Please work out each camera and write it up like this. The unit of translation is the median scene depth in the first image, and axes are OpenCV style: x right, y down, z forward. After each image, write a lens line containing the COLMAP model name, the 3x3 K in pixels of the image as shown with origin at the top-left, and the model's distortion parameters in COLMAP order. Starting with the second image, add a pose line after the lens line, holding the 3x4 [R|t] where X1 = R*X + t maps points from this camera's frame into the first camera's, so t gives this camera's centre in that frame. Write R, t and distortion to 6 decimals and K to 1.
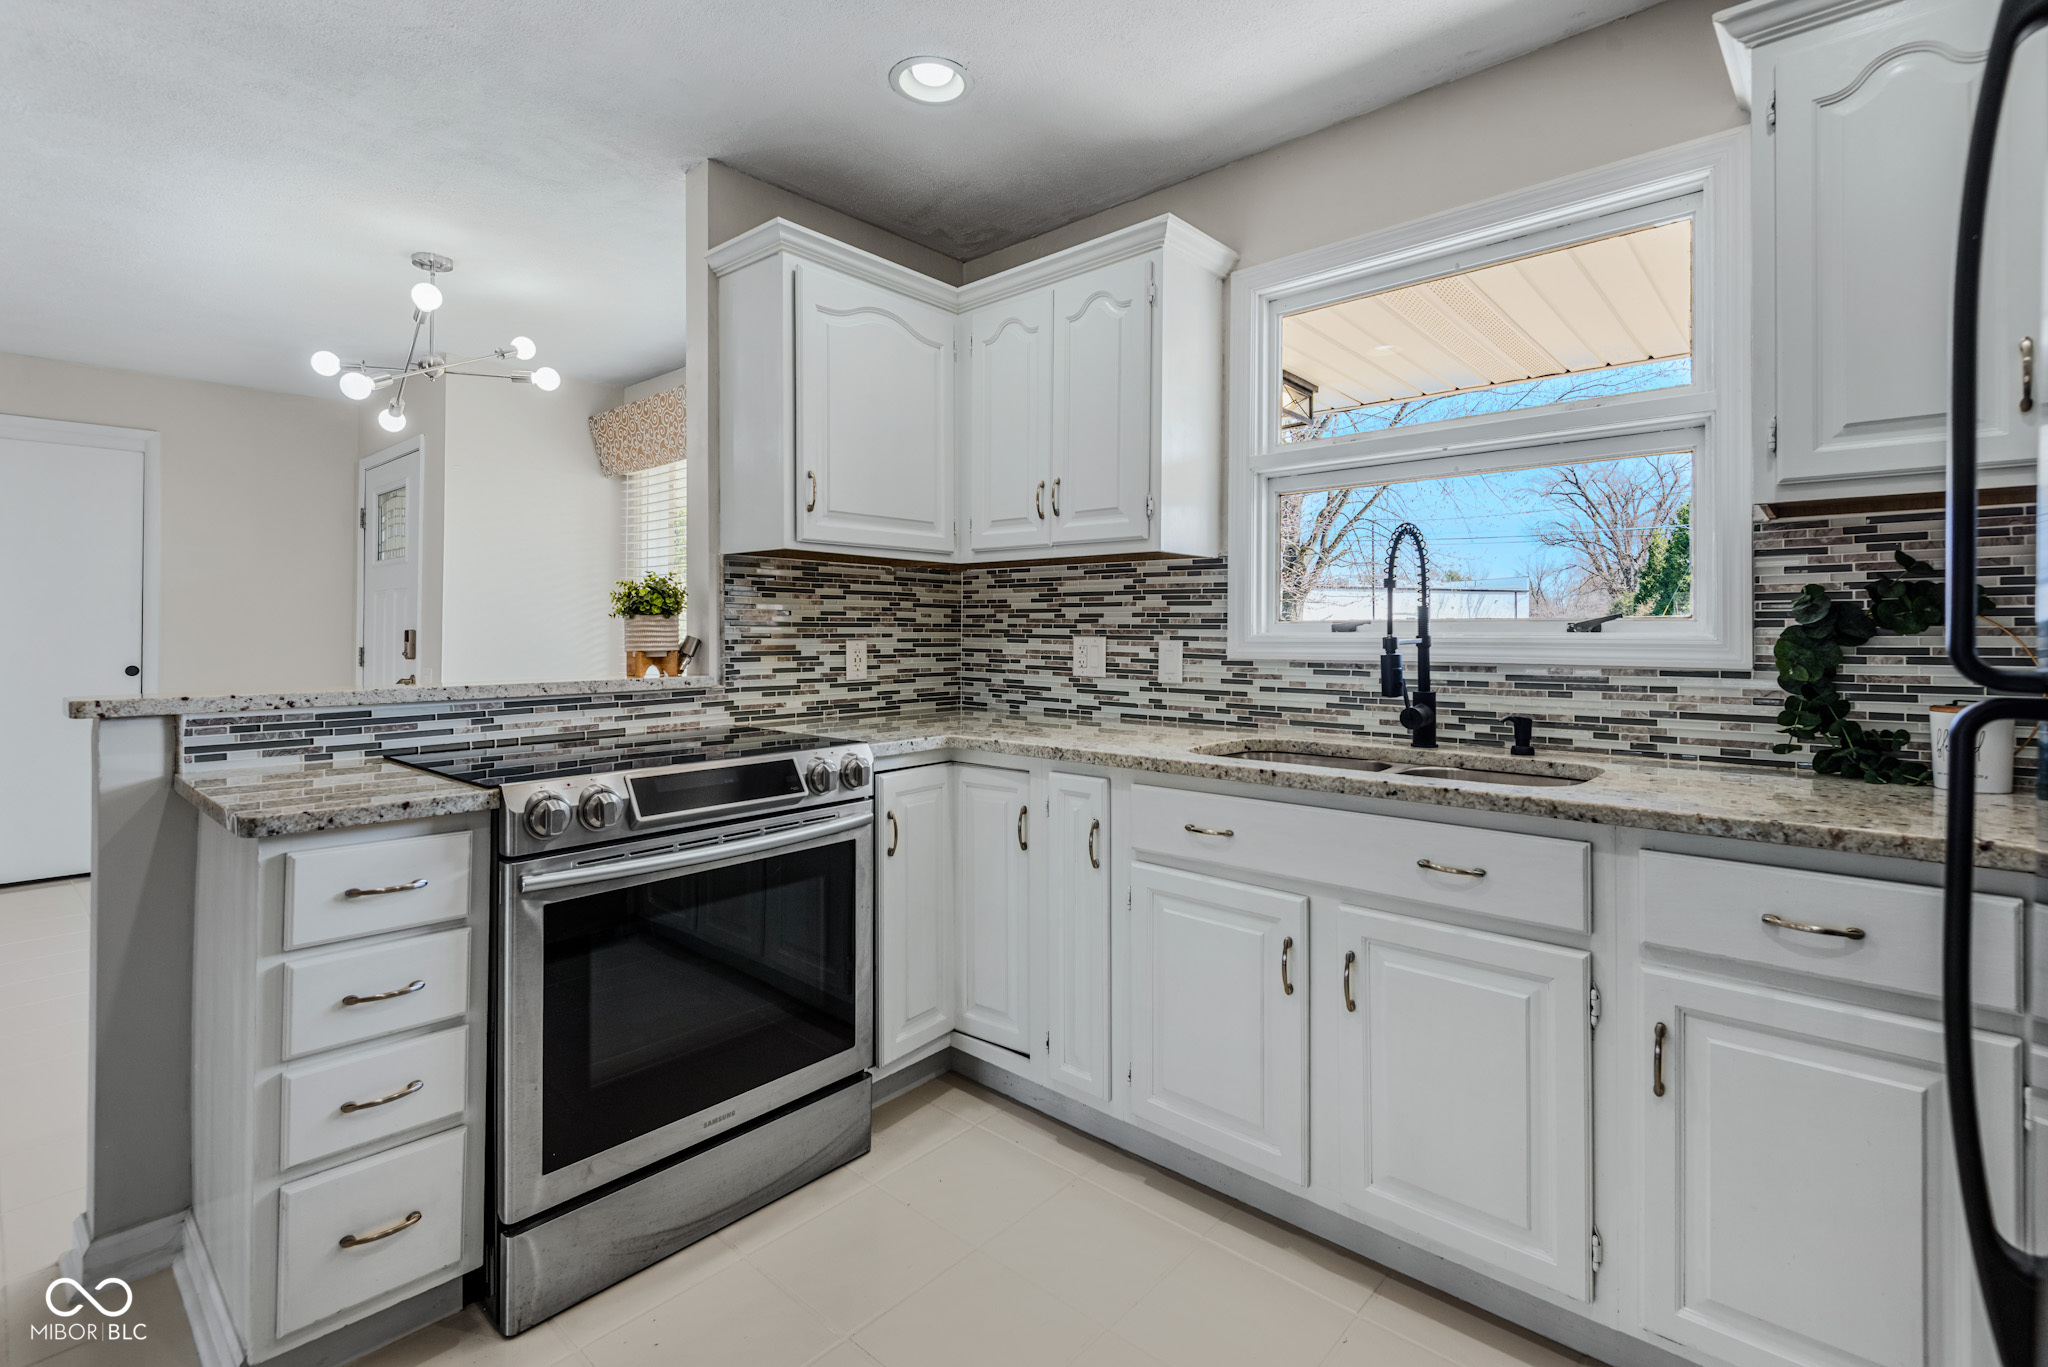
lens RADIAL K [[955.9, 0, 1036.7], [0, 955.9, 631.5], [0, 0, 1]] dist [0.026529, -0.011391]
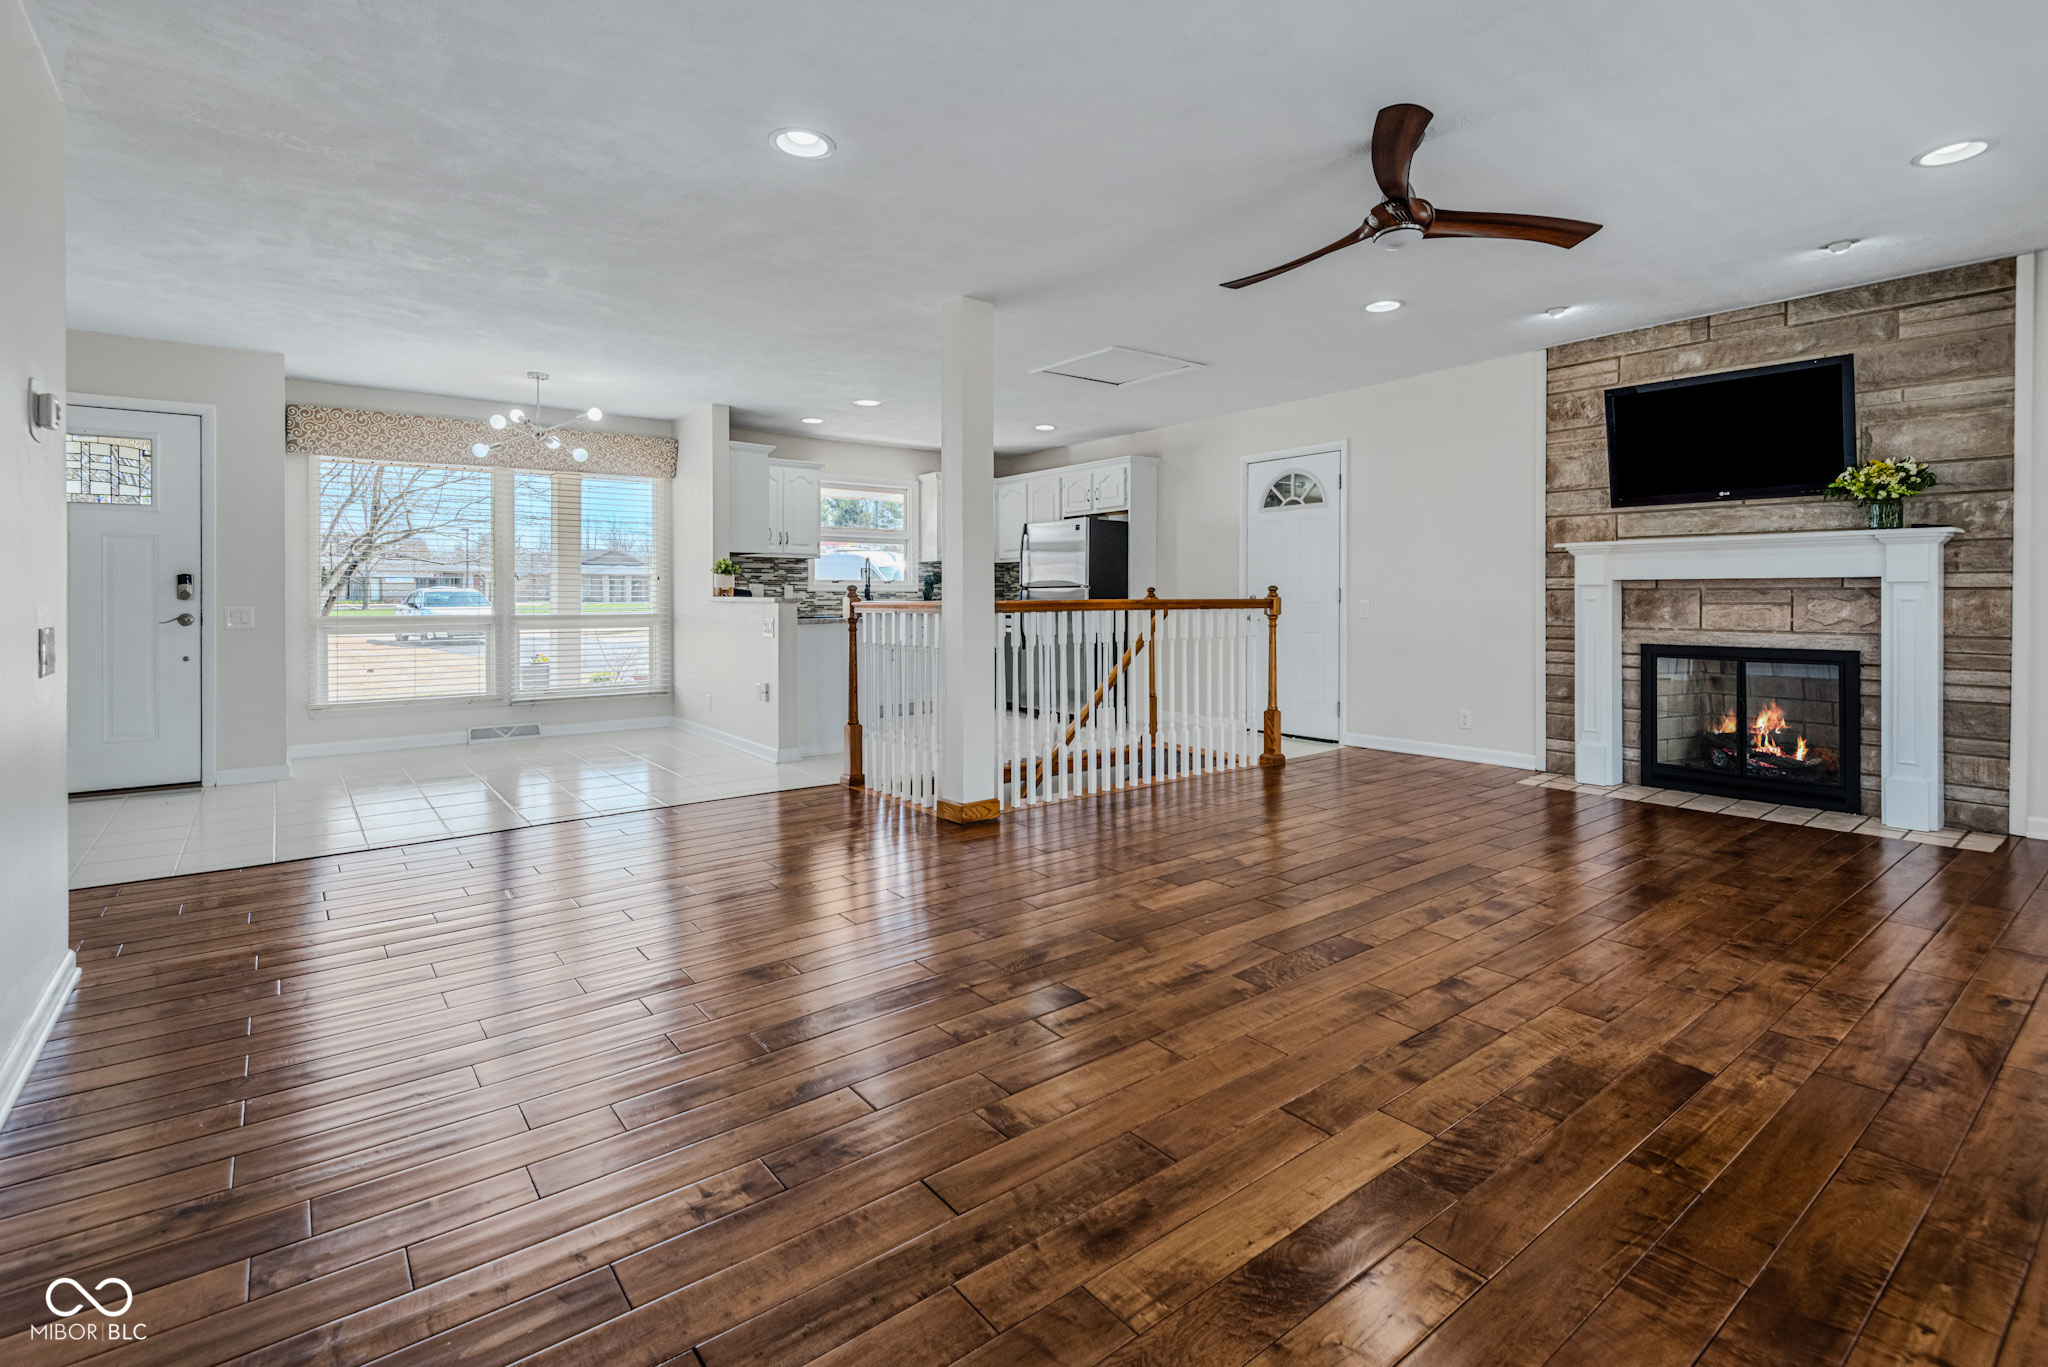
lens RADIAL K [[955.9, 0, 1021.4], [0, 955.9, 597.2], [0, 0, 1]] dist [0.026529, -0.011391]
pose [[0.182561, -0.004811, 0.983183, -2.690284], [-0.003170, 0.999980, 0.005482, 0.028038], [-0.983189, -0.004118, 0.182542, -0.279233]]
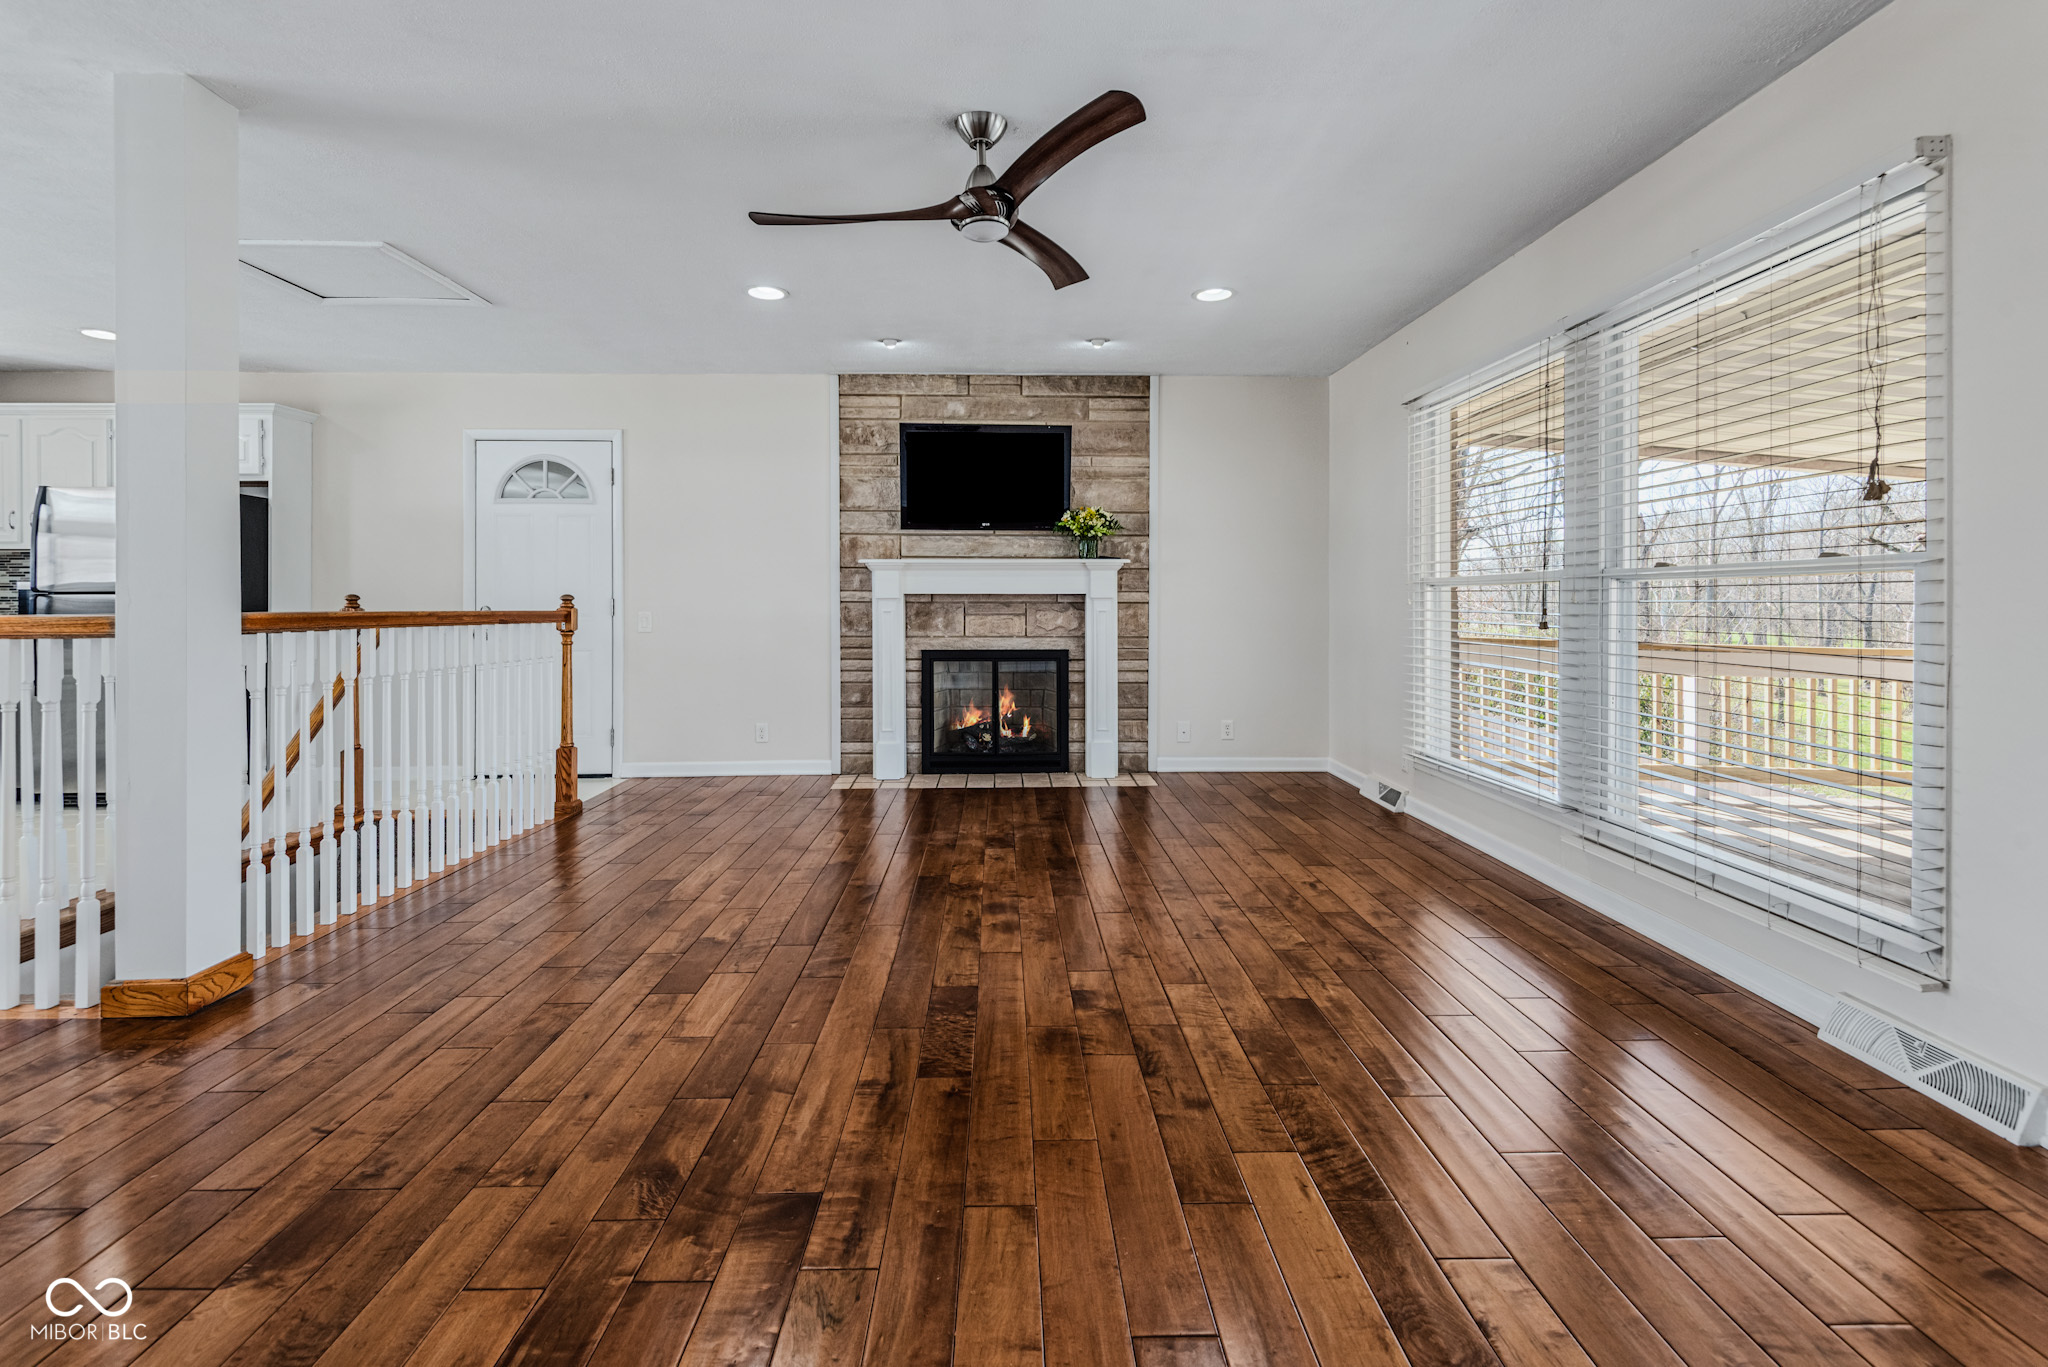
lens RADIAL K [[955.9, 0, 1015.4], [0, 955.9, 604.6], [0, 0, 1]] dist [0.026529, -0.011391]
pose [[-0.684299, -0.000420, 0.729202, -2.323836], [-0.005879, 0.999971, -0.004940, 0.033706], [-0.729178, -0.007668, -0.684281, 0.166076]]
